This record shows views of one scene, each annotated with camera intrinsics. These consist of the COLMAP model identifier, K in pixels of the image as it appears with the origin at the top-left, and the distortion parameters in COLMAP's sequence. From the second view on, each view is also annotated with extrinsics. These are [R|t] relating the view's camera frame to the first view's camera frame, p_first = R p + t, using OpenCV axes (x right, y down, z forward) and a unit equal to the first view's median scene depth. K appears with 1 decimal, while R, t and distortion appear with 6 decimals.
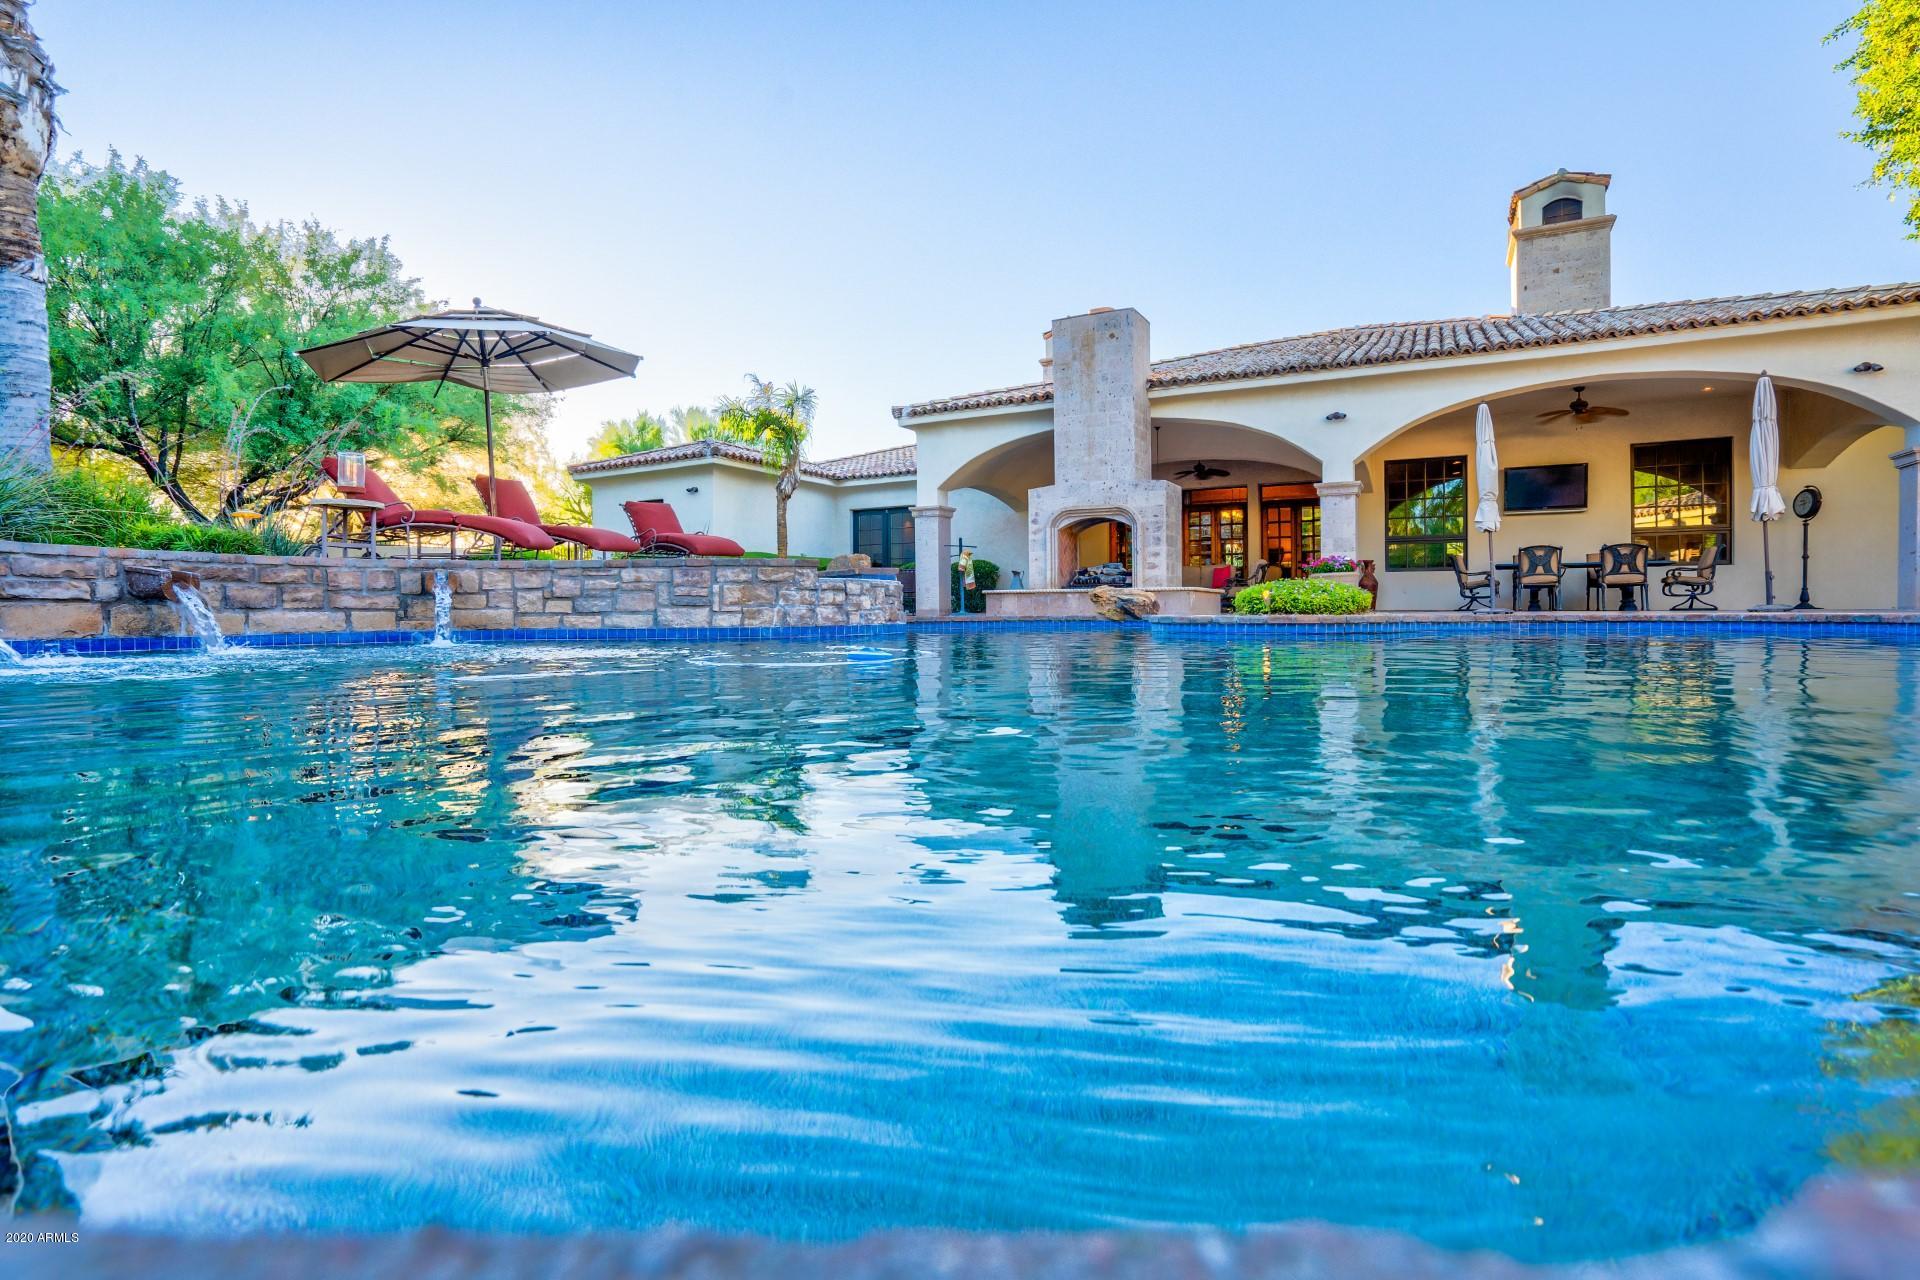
lens RADIAL K [[920.8, 0, 959.3], [0, 920.8, 620.7], [0, 0, 1]] dist [-0.065519, 0.027423]
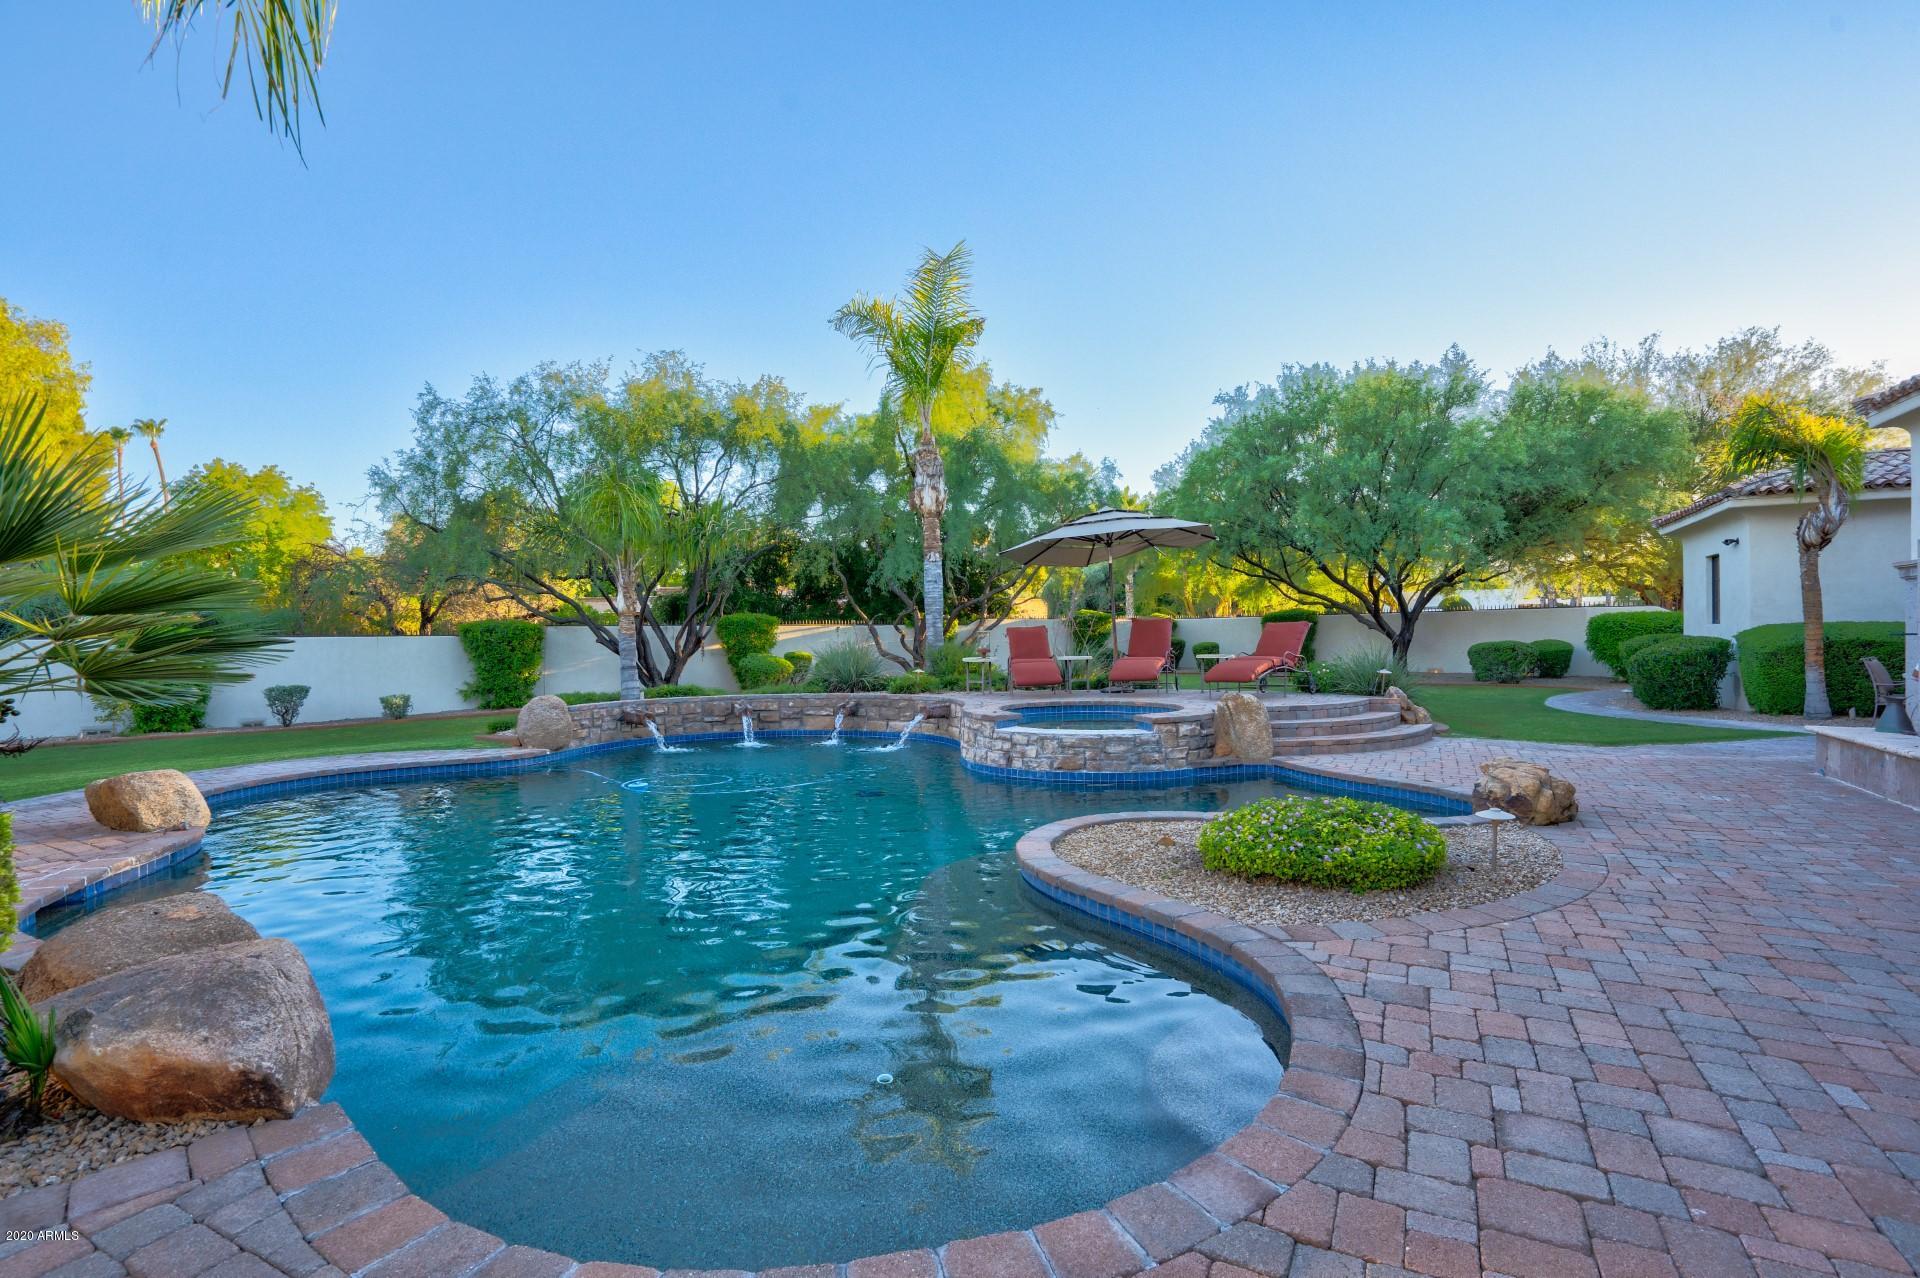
lens RADIAL K [[894.0, 0, 959.3], [0, 894.0, 642.9], [0, 0, 1]] dist [-0.064095, 0.027045]
pose [[0.012437, 0.014260, -0.999821, 0.751559], [0.001293, 0.999897, 0.014277, -0.126141], [0.999922, -0.001470, 0.012417, 0.626954]]
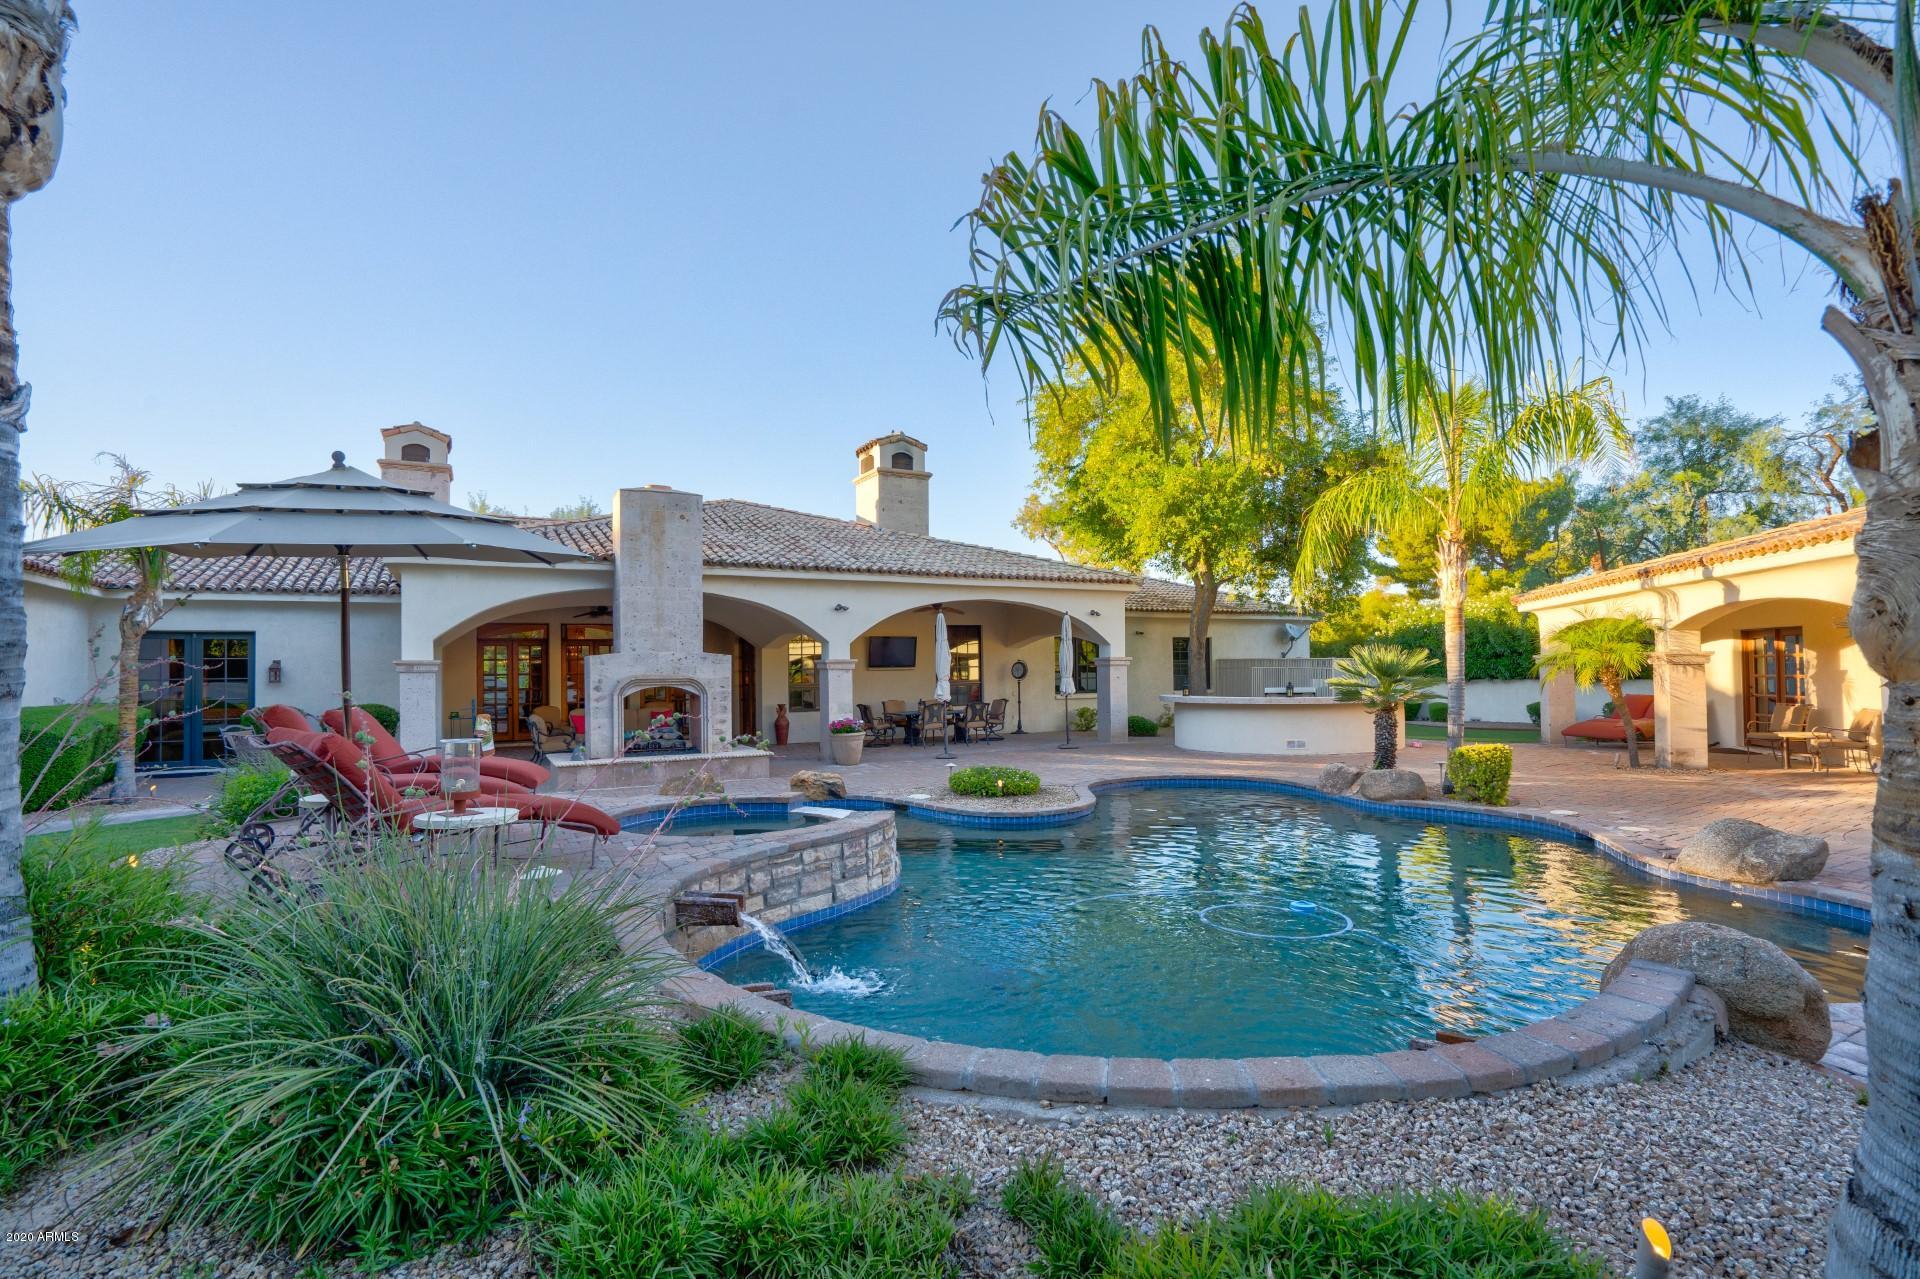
lens RADIAL K [[894.0, 0, 959.3], [0, 894.0, 643.4], [0, 0, 1]] dist [-0.064095, 0.027045]
pose [[0.542646, 0.022830, 0.839651, -0.693501], [0.020492, 0.998973, -0.040406, -0.151332], [-0.839711, 0.039132, 0.541621, 0.221702]]
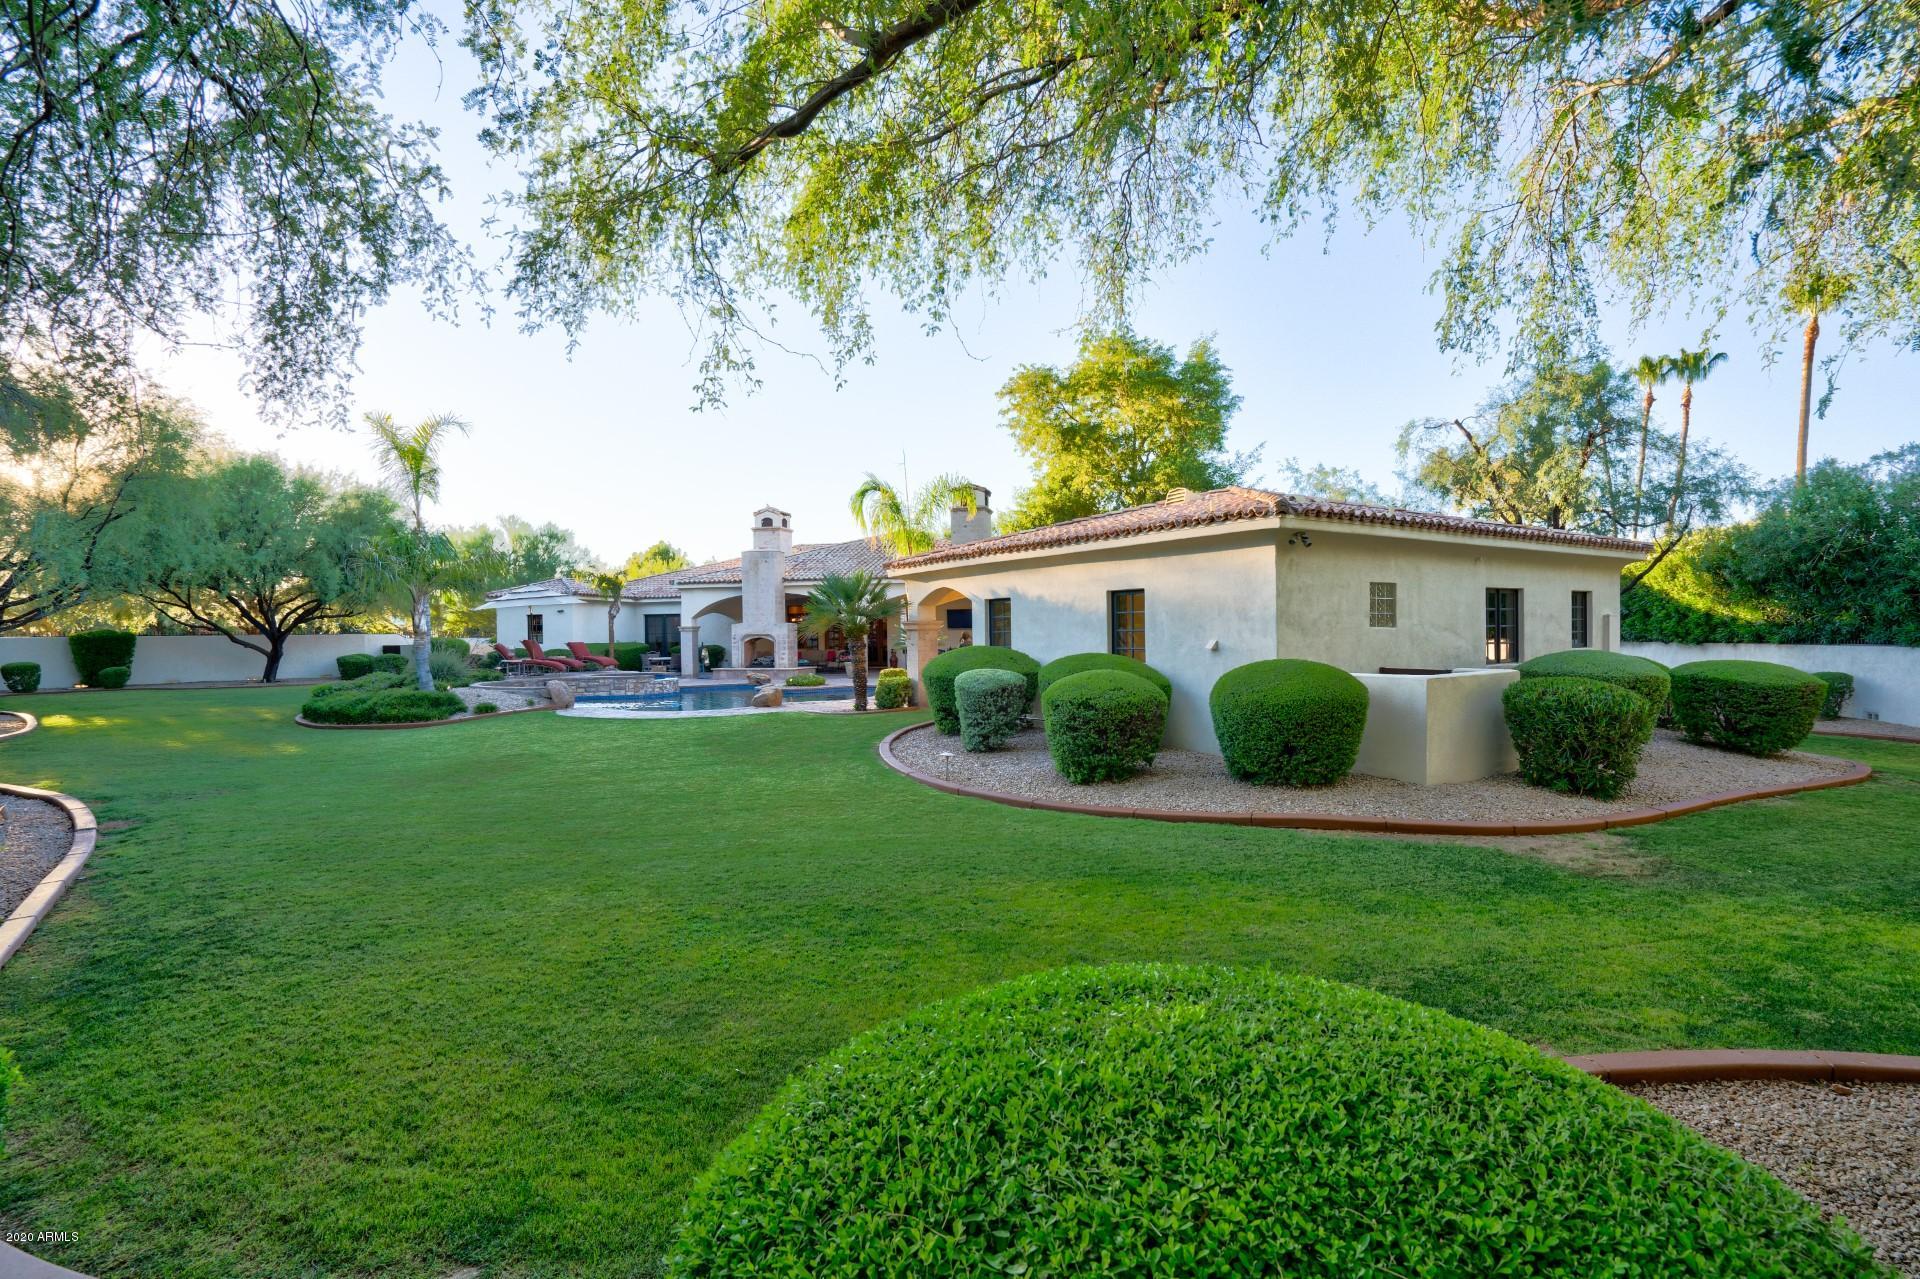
lens RADIAL K [[894.0, 0, 959.3], [0, 894.0, 643.4], [0, 0, 1]] dist [-0.064095, 0.027045]
pose [[0.966418, -0.006914, 0.256883, 0.072514], [0.008072, 0.999961, -0.003454, -0.114110], [-0.256849, 0.005411, 0.966436, -1.795905]]
